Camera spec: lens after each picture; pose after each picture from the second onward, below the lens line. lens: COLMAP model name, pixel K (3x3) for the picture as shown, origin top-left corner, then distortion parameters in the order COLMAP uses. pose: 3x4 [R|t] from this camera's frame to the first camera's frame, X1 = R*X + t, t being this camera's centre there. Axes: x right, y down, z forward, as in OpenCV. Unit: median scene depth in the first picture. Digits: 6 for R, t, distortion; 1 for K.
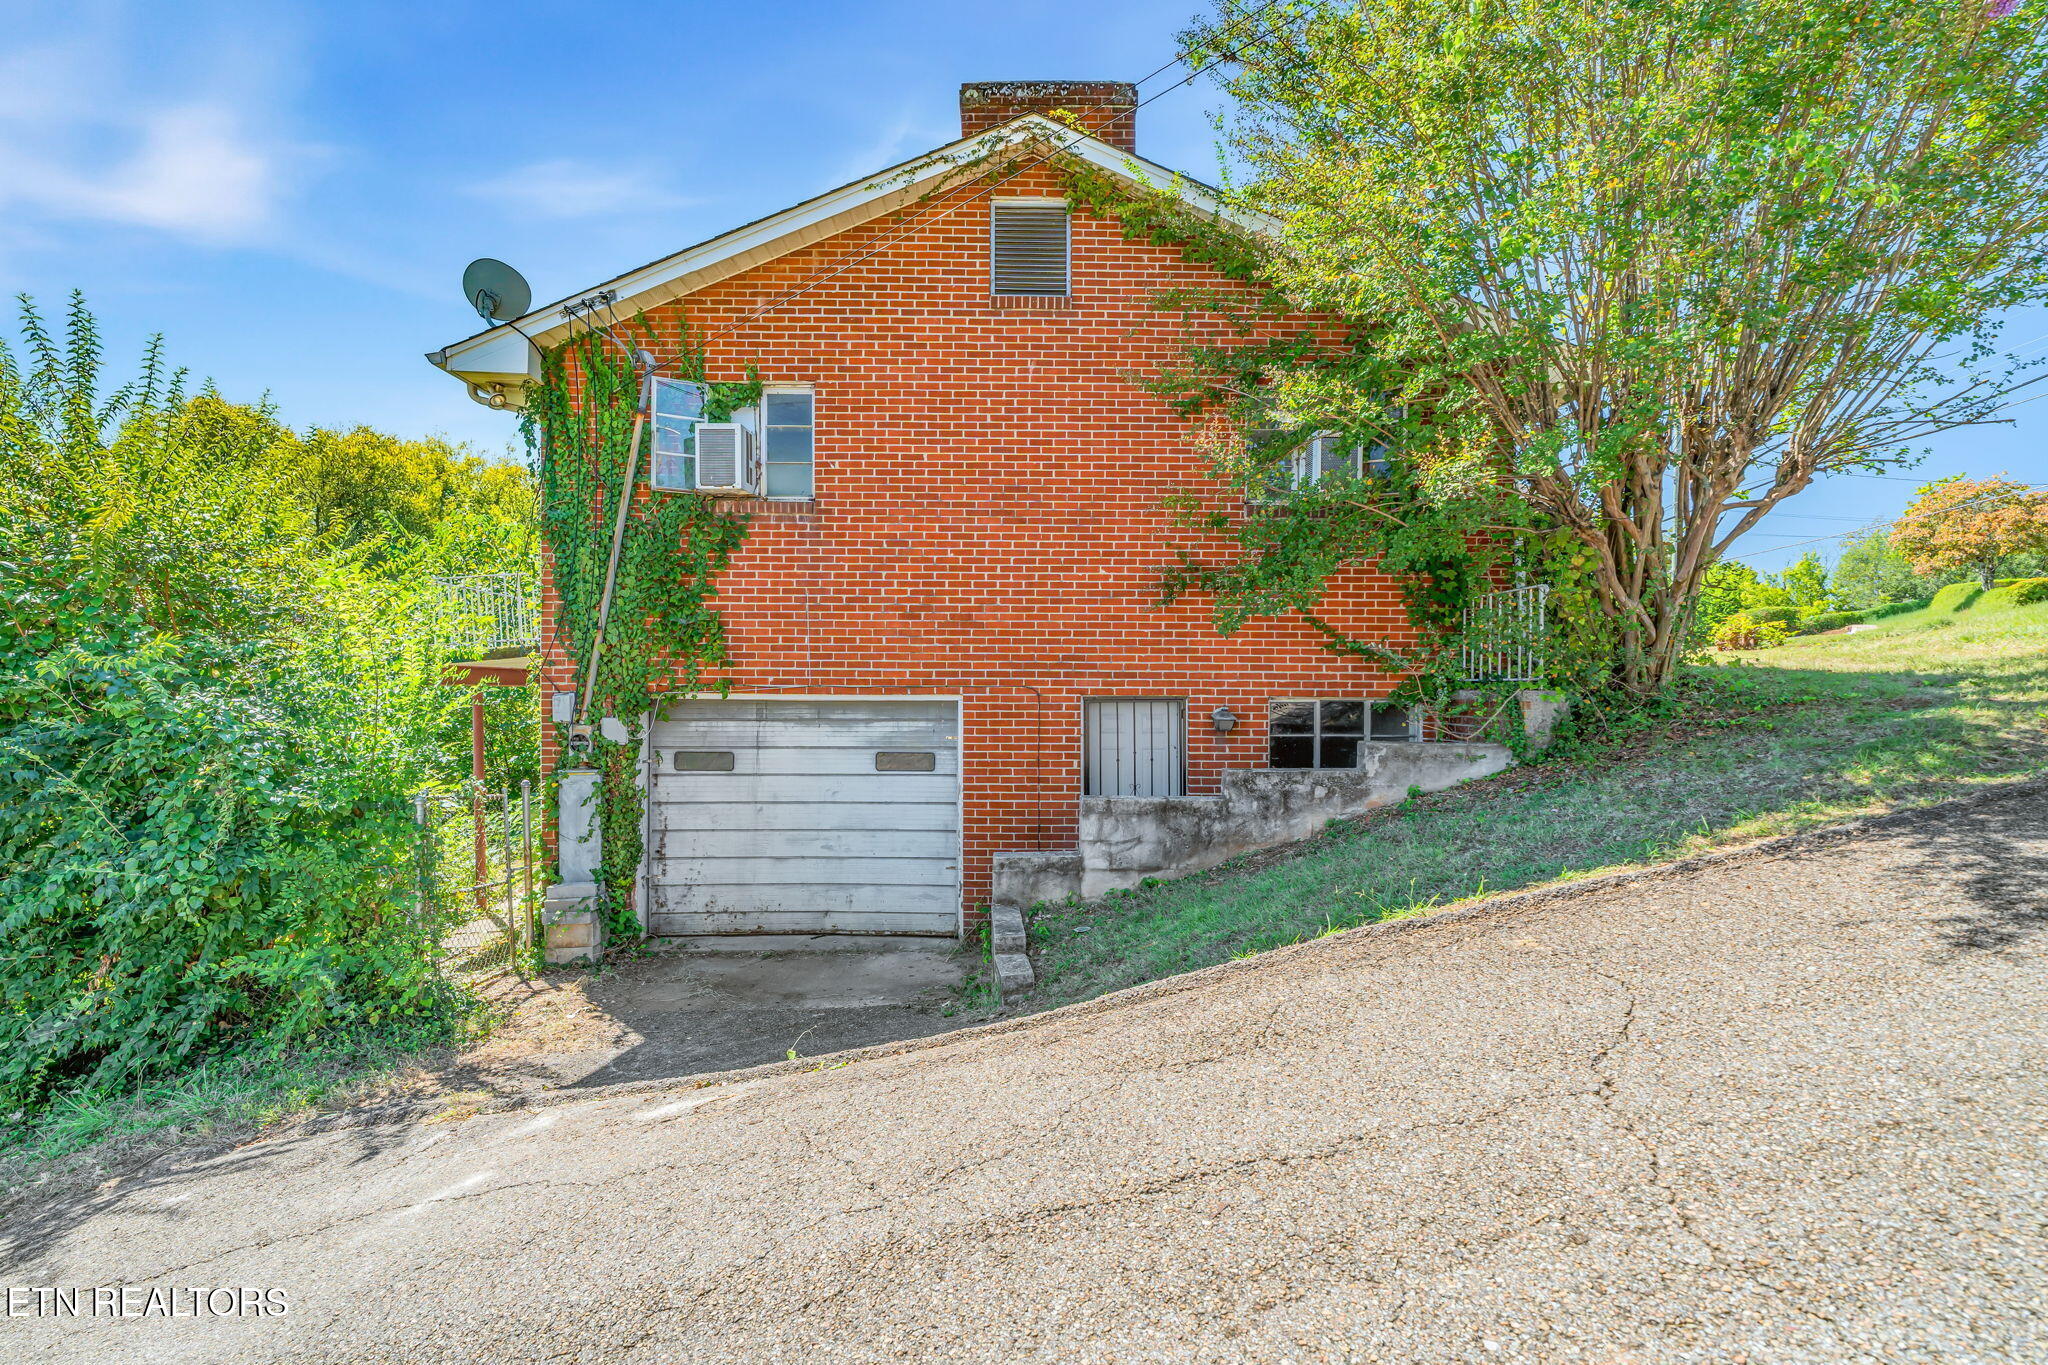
lens RADIAL K [[930.2, 0, 1003.1], [0, 930.2, 672.9], [0, 0, 1]] dist [-0.003145, 0.000305]
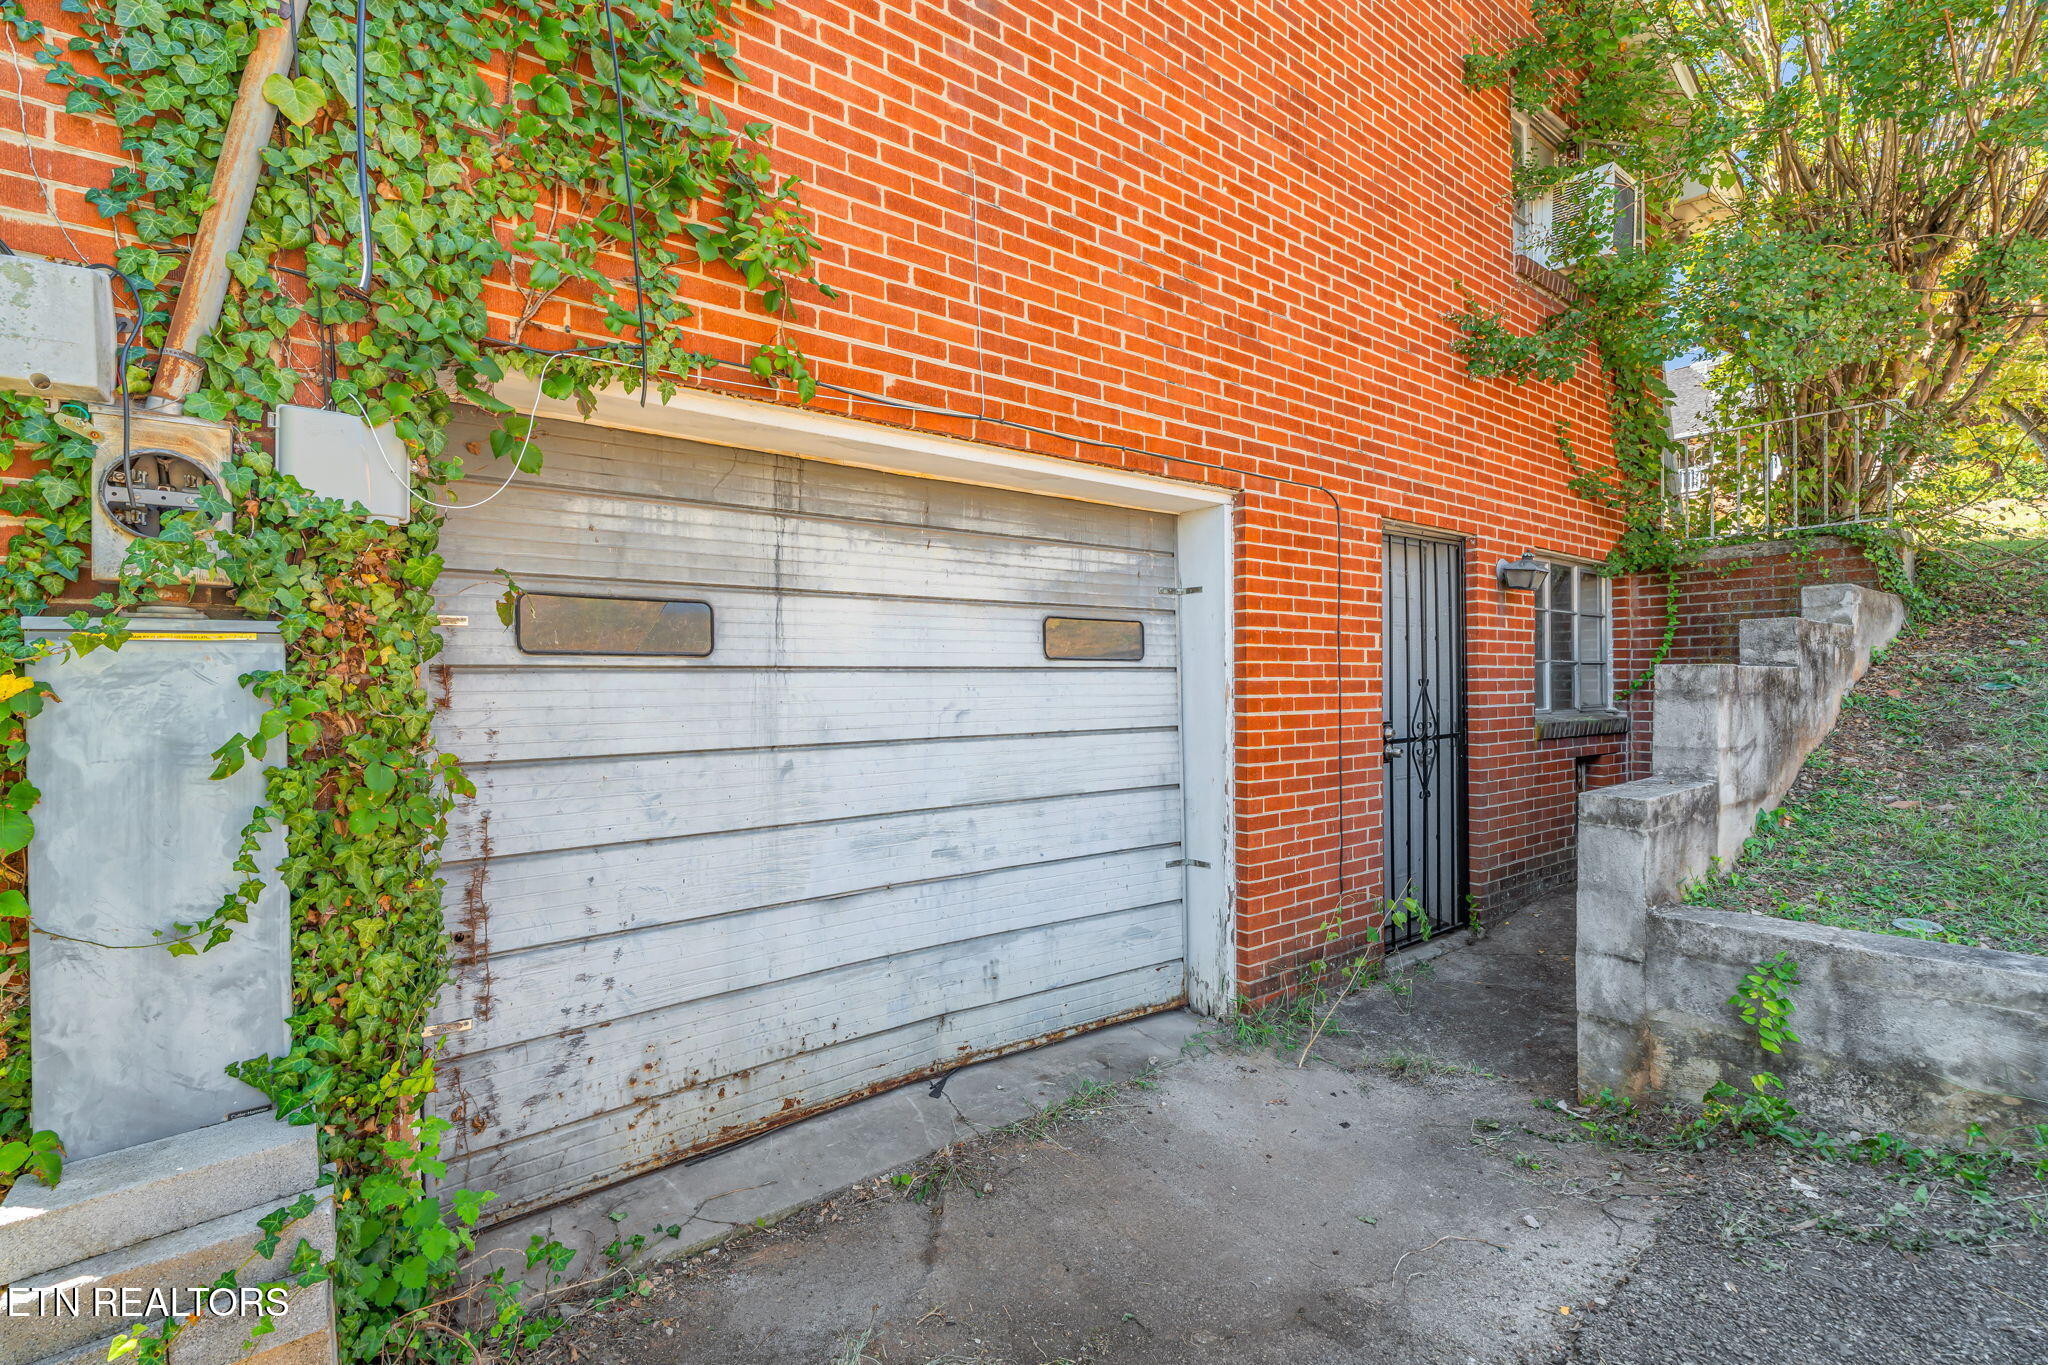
lens RADIAL K [[930.2, 0, 1003.1], [0, 930.2, 672.9], [0, 0, 1]] dist [-0.003145, 0.000305]
pose [[0.787404, -0.000105, 0.616437, -0.430831], [0.001016, 0.999999, -0.001128, 0.116345], [-0.616437, 0.001515, 0.787403, 0.701440]]
